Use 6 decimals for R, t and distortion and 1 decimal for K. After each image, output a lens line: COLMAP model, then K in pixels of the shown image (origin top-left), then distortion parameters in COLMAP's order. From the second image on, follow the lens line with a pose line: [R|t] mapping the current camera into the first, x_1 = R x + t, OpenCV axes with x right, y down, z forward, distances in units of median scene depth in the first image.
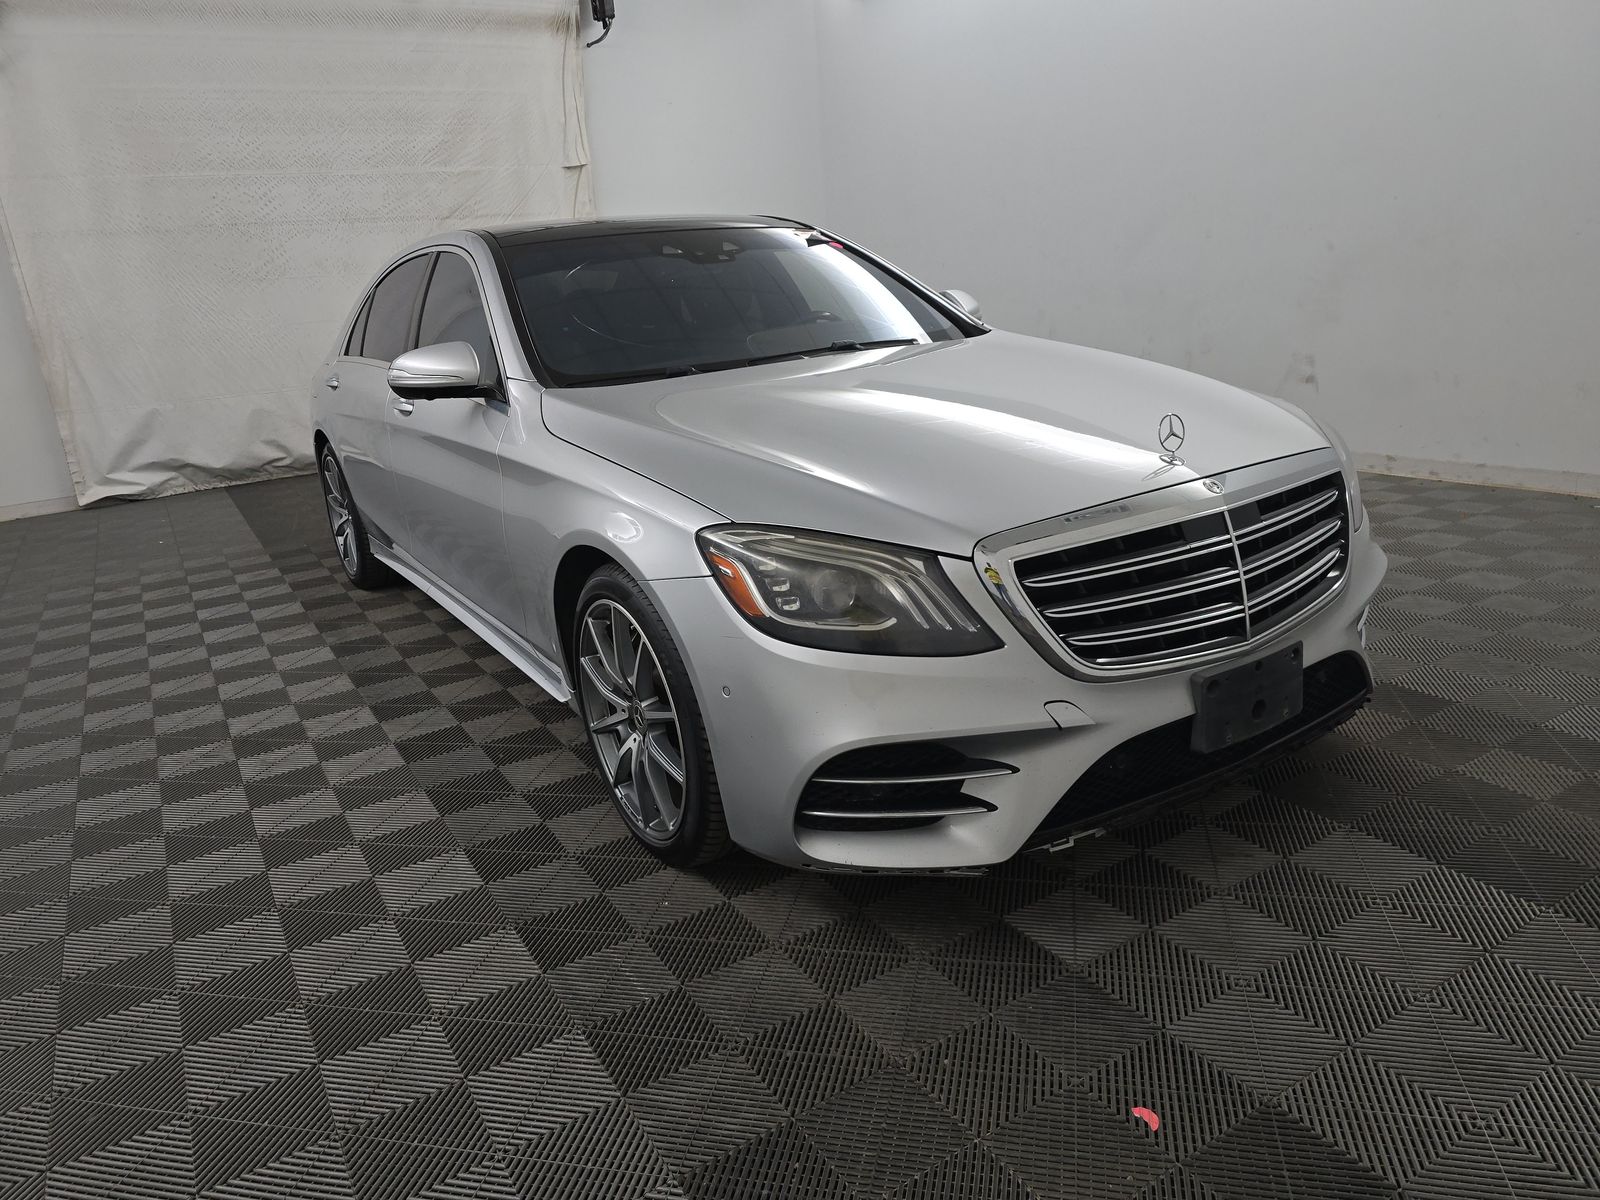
lens RADIAL K [[1062.3, 0, 801.5], [0, 1062.3, 600.4], [0, 0, 1]] dist [0.006796, -0.022178]
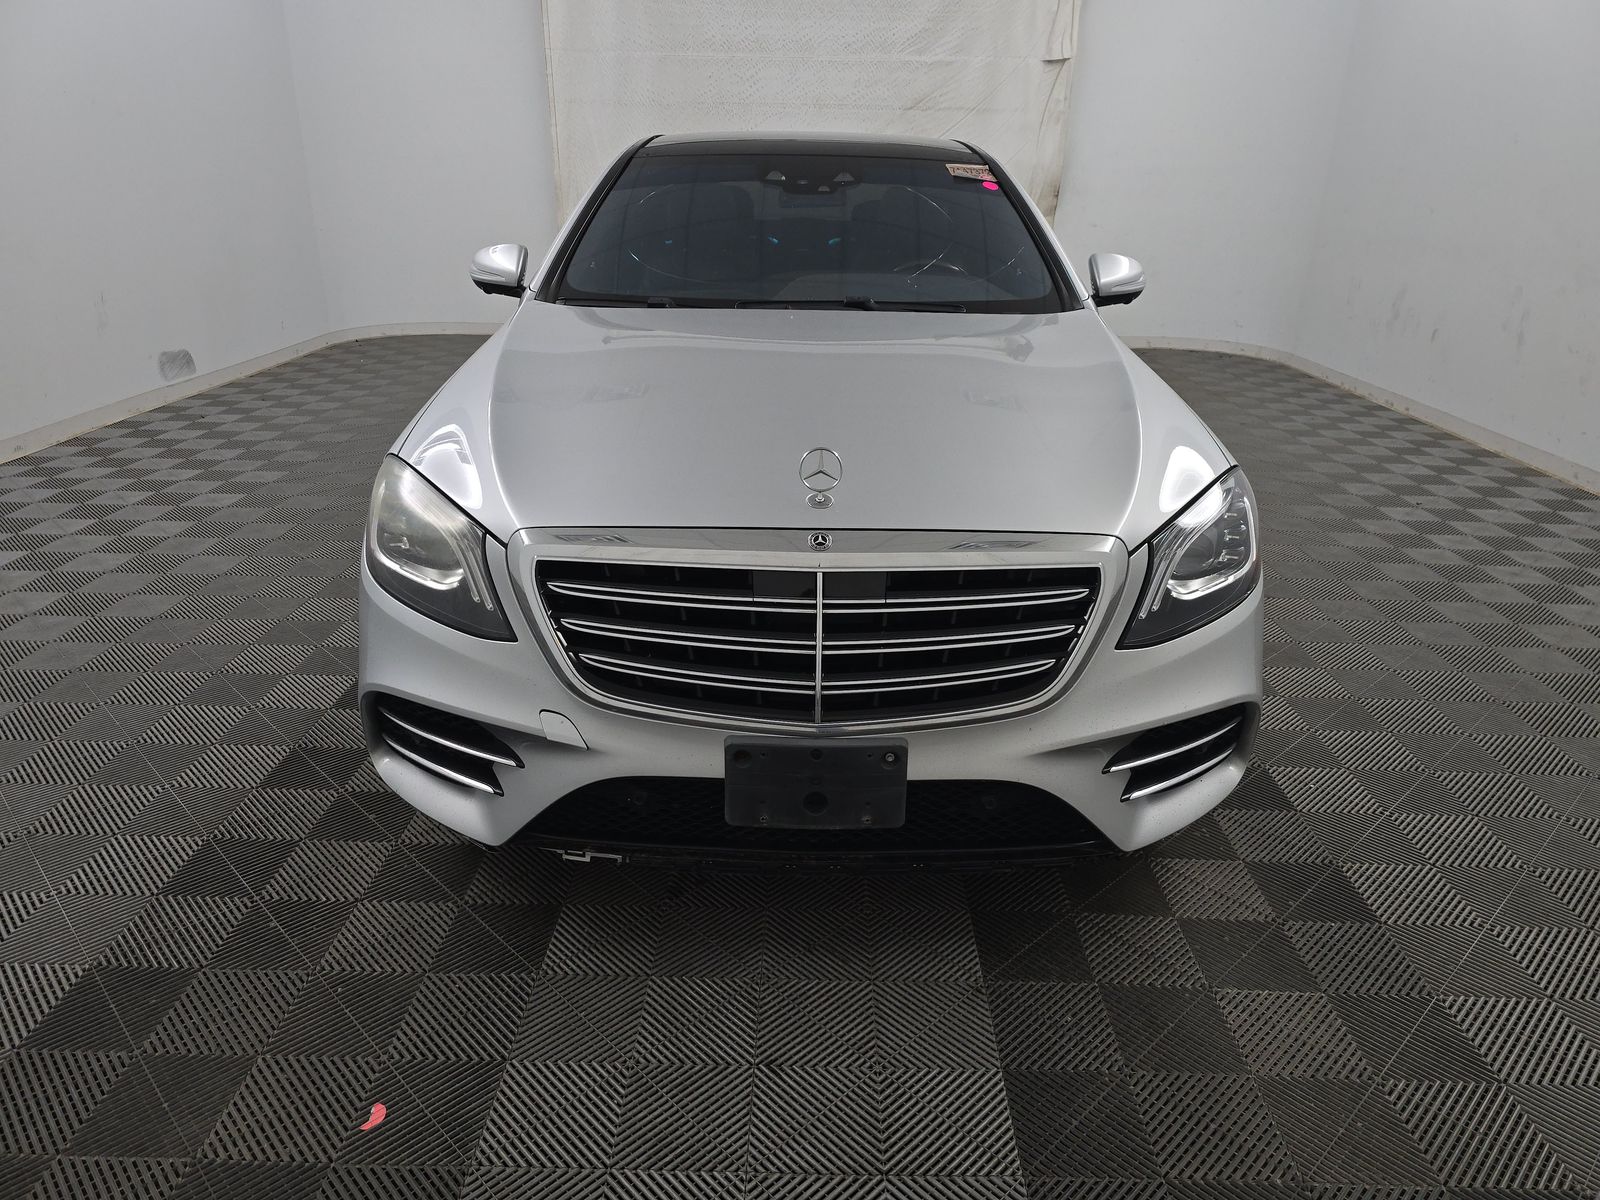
lens RADIAL K [[1062.3, 0, 803.6], [0, 1062.3, 592.9], [0, 0, 1]] dist [0.006796, -0.022178]
pose [[0.837133, 0.278312, -0.470904, 0.550269], [-0.234036, 0.960346, 0.151532, -0.134129], [0.494404, -0.016644, 0.869073, 0.177690]]
